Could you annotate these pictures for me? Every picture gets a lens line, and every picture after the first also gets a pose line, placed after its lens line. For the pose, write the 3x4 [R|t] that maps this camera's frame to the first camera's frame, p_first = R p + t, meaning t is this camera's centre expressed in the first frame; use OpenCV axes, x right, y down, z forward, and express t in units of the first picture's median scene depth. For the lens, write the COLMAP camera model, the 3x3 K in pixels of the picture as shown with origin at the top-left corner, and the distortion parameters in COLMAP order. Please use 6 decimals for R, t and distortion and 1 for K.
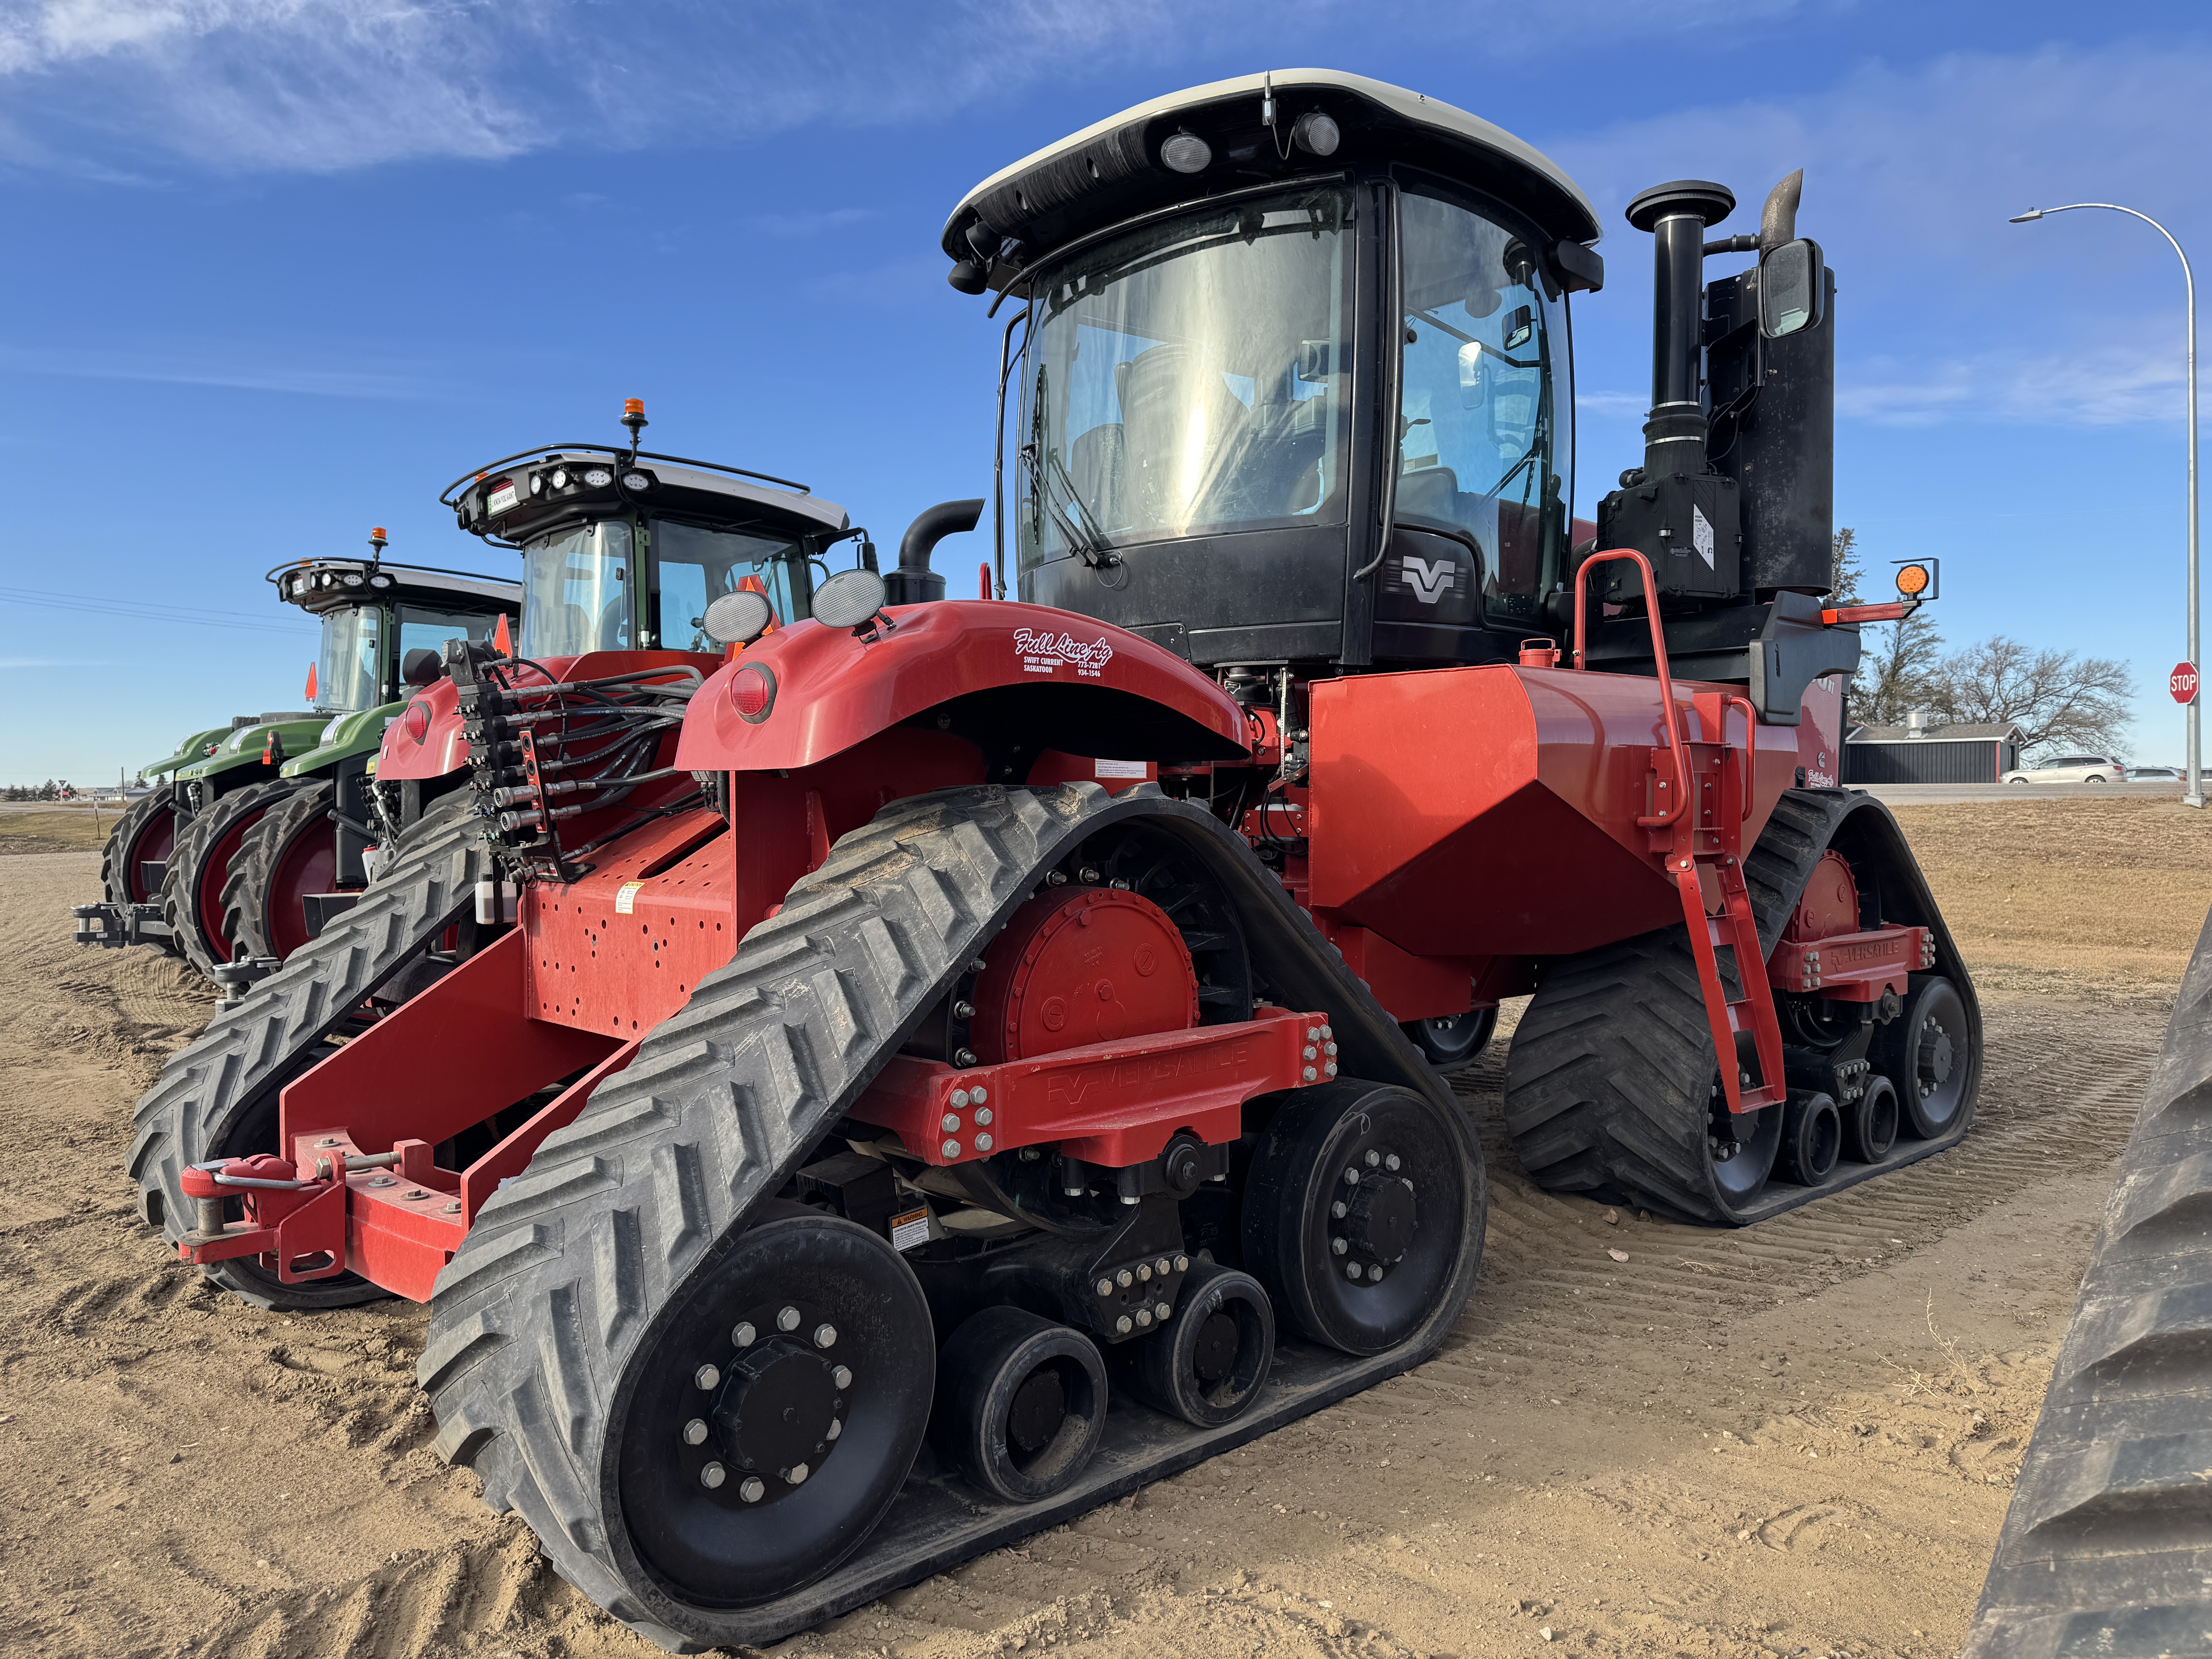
lens RADIAL K [[1556.4, 0, 1106.0], [0, 1556.4, 829.5], [0, 0, 1]] dist [0.034470, -0.043972]
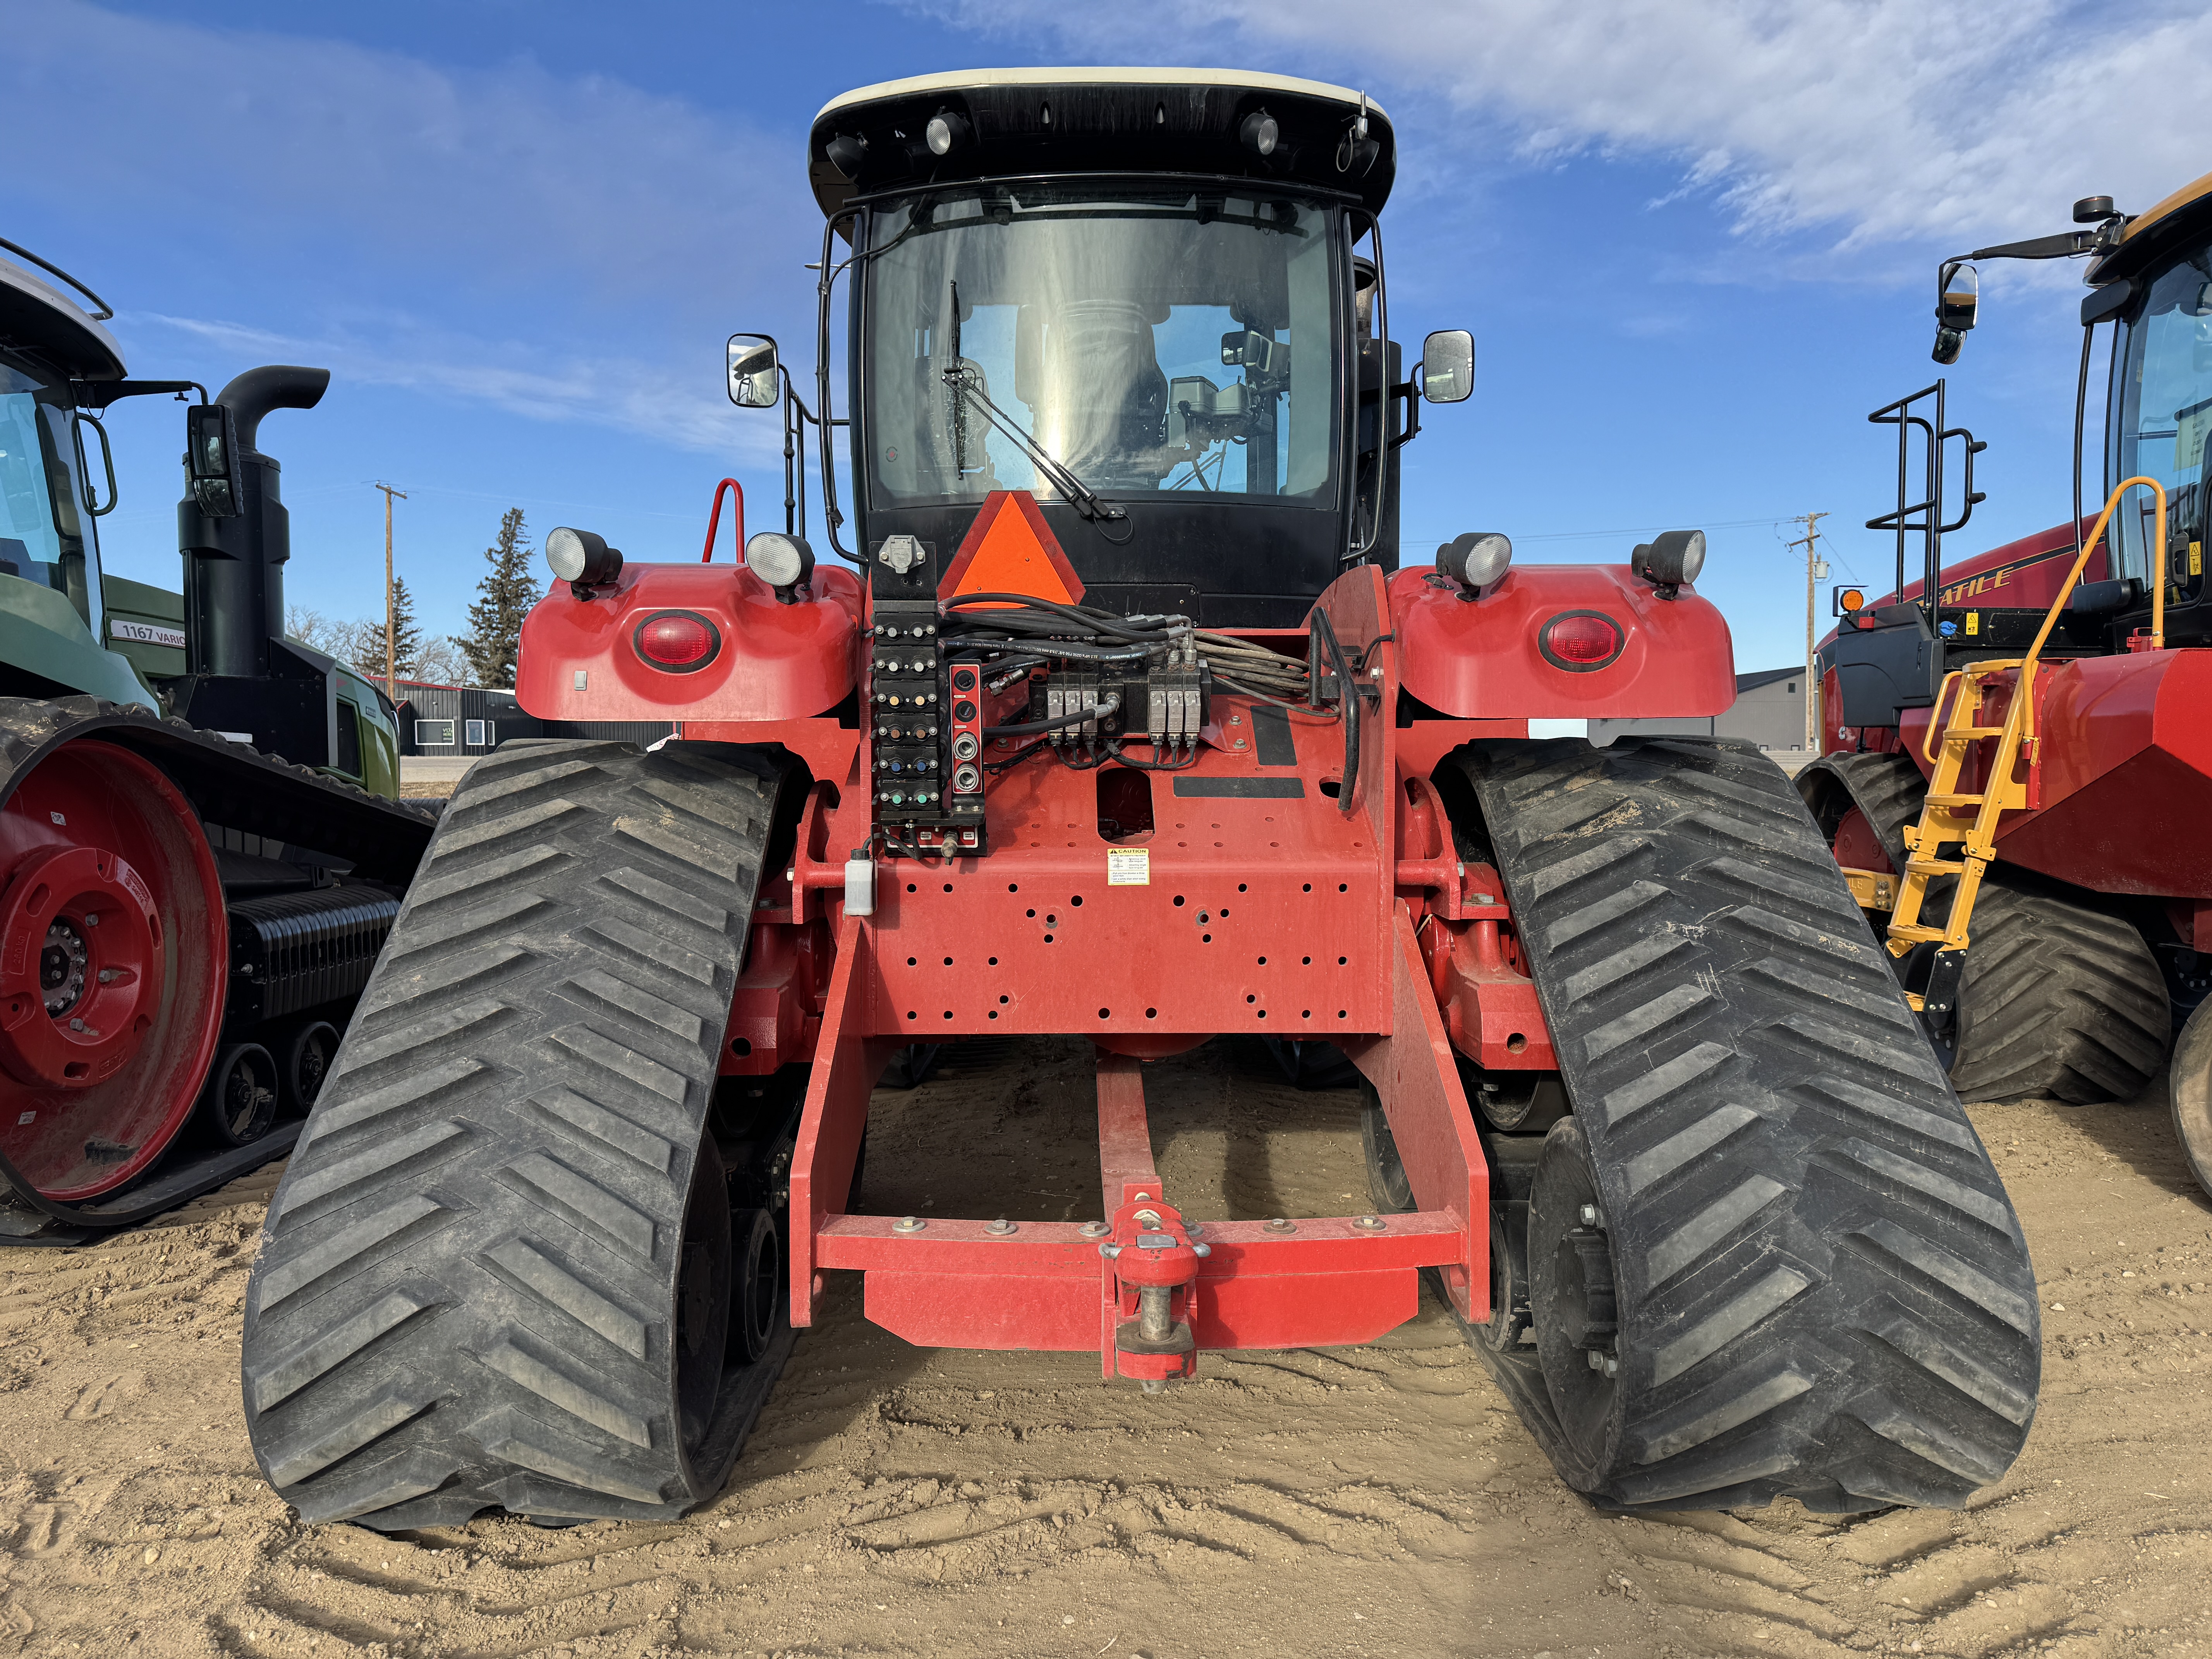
lens RADIAL K [[1523.1, 0, 1123.0], [0, 1523.1, 844.2], [0, 0, 1]] dist [0.090062, -0.114149]
pose [[0.659489, -0.038427, 0.750731, -0.887639], [0.016832, 0.999197, 0.036359, 0.000936], [-0.751526, -0.011342, 0.659606, 0.429977]]
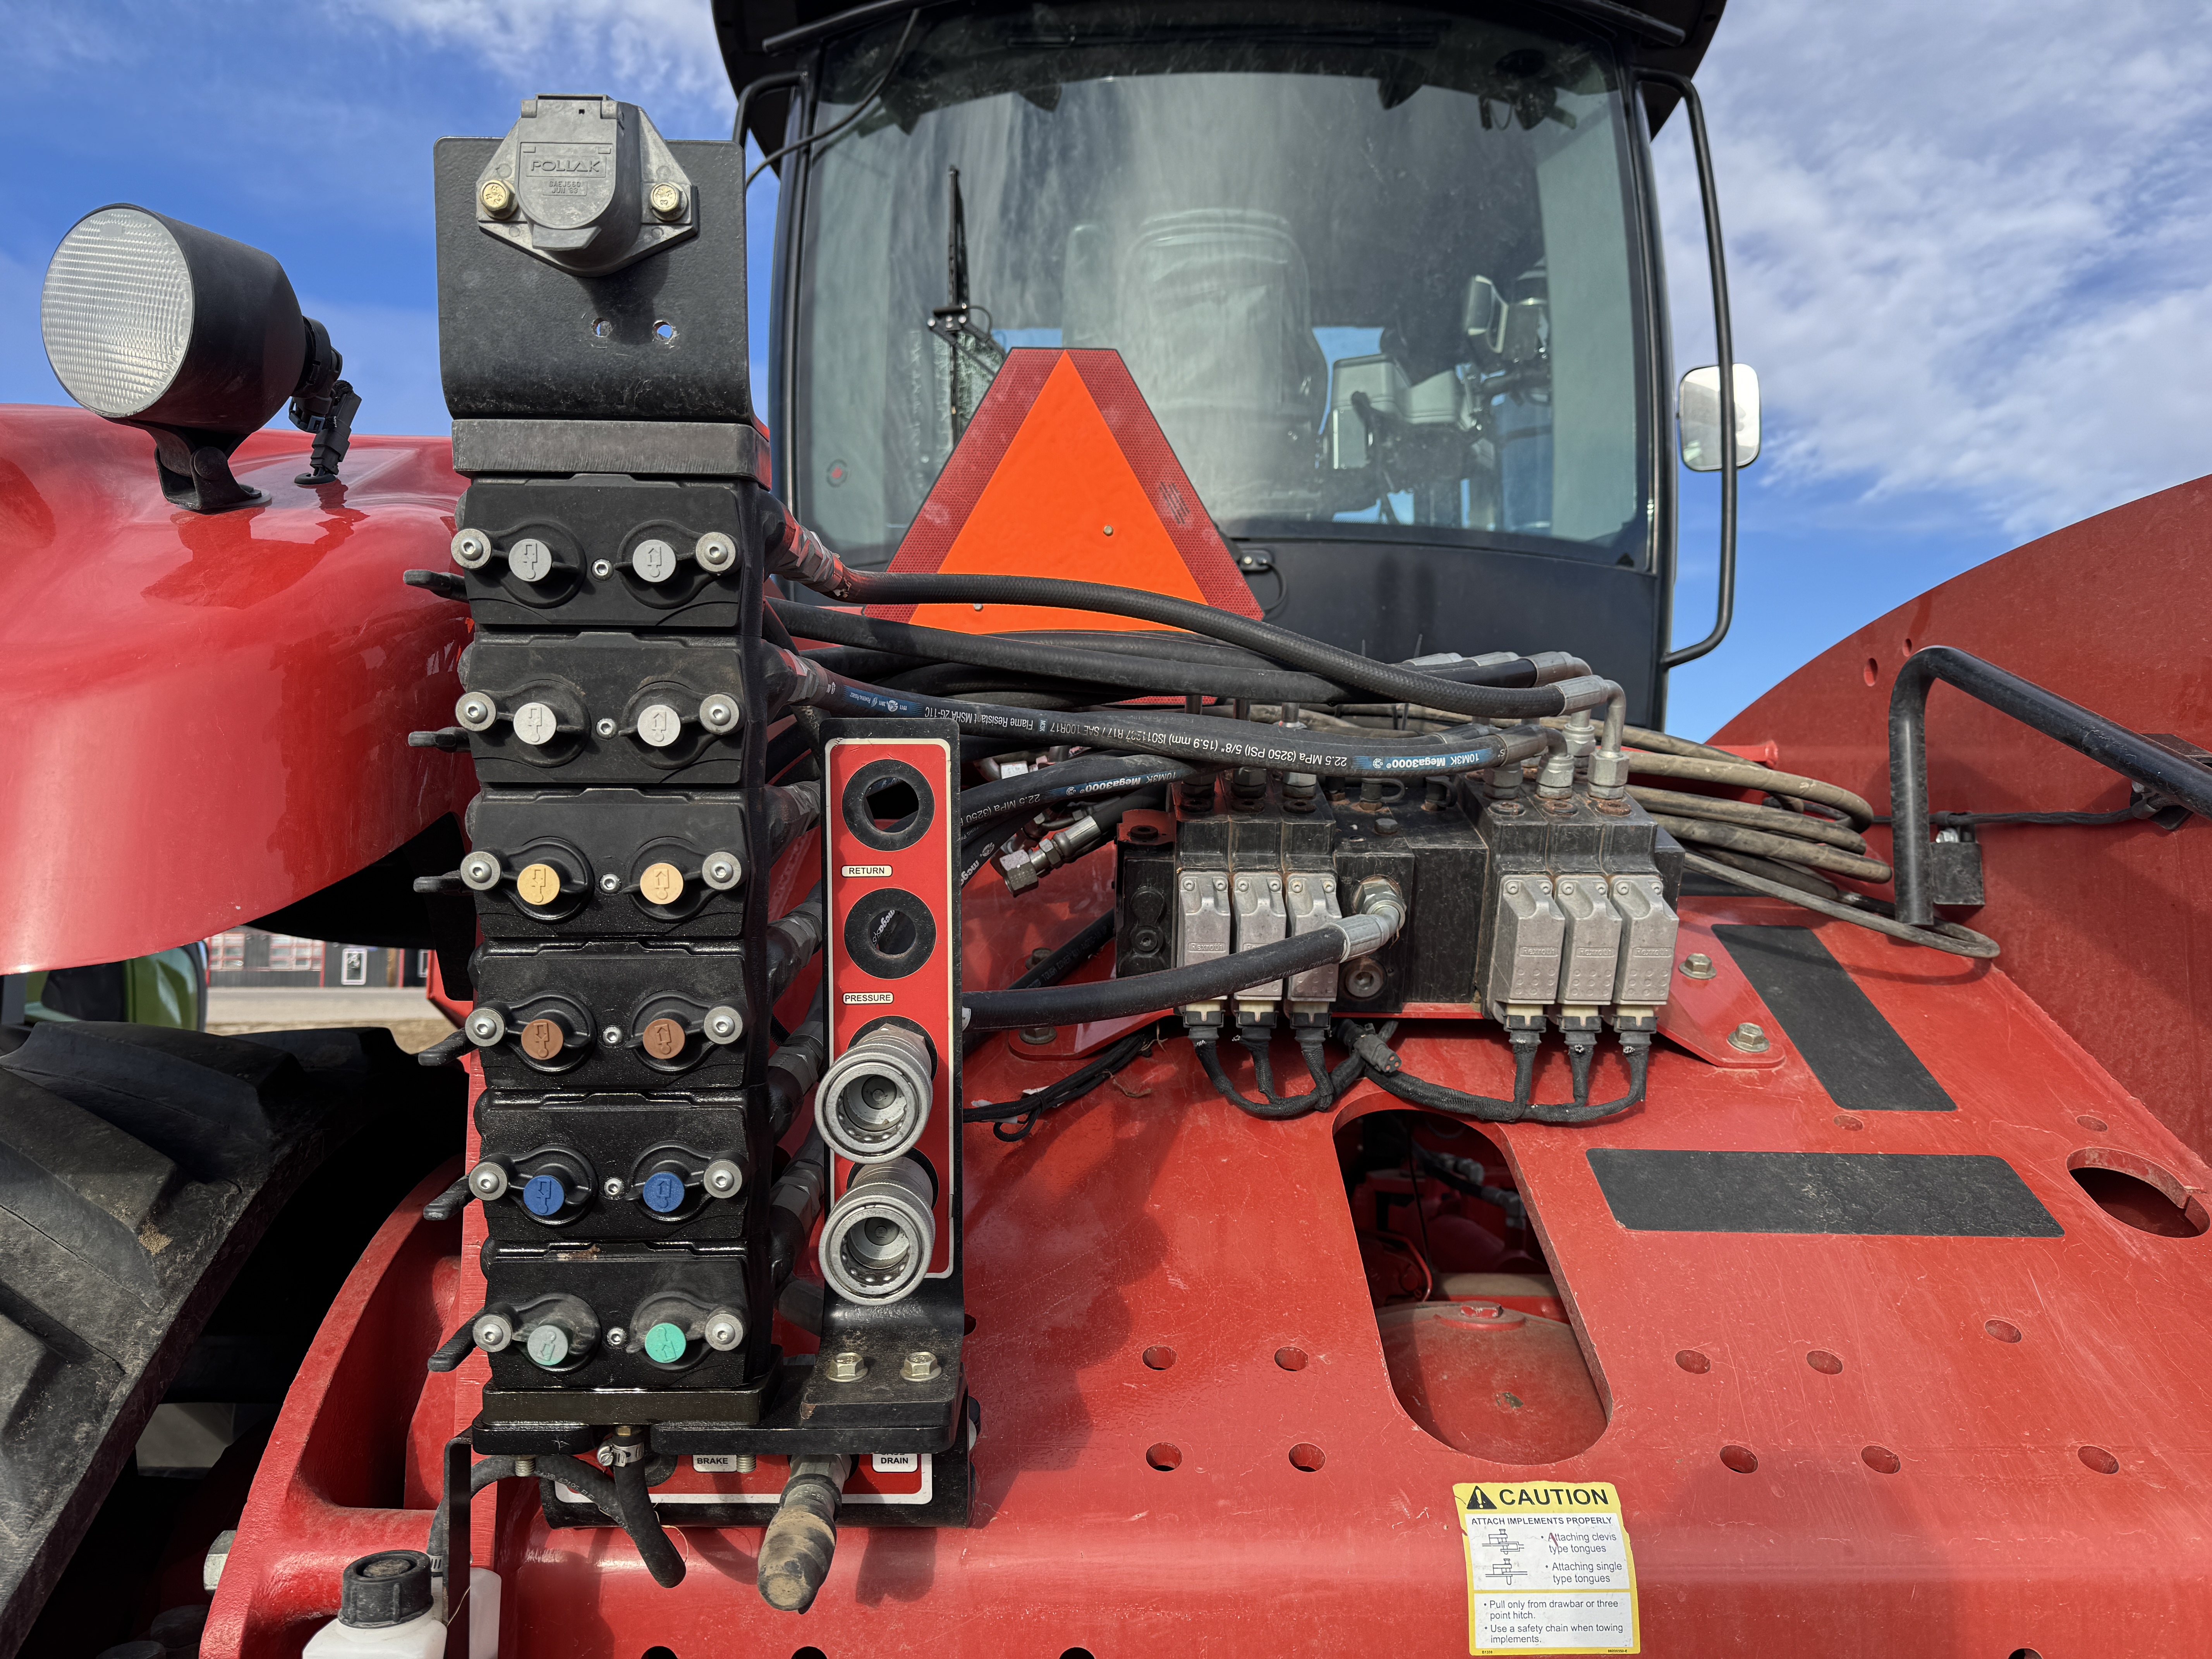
lens RADIAL K [[1566.5, 0, 1124.6], [0, 1566.5, 839.2], [0, 0, 1]] dist [0.041077, -0.043860]
pose [[0.671510, 0.076660, 0.737019, -0.483057], [0.013504, 0.993203, -0.115611, -0.028353], [-0.740872, 0.087587, 0.665910, 0.848019]]
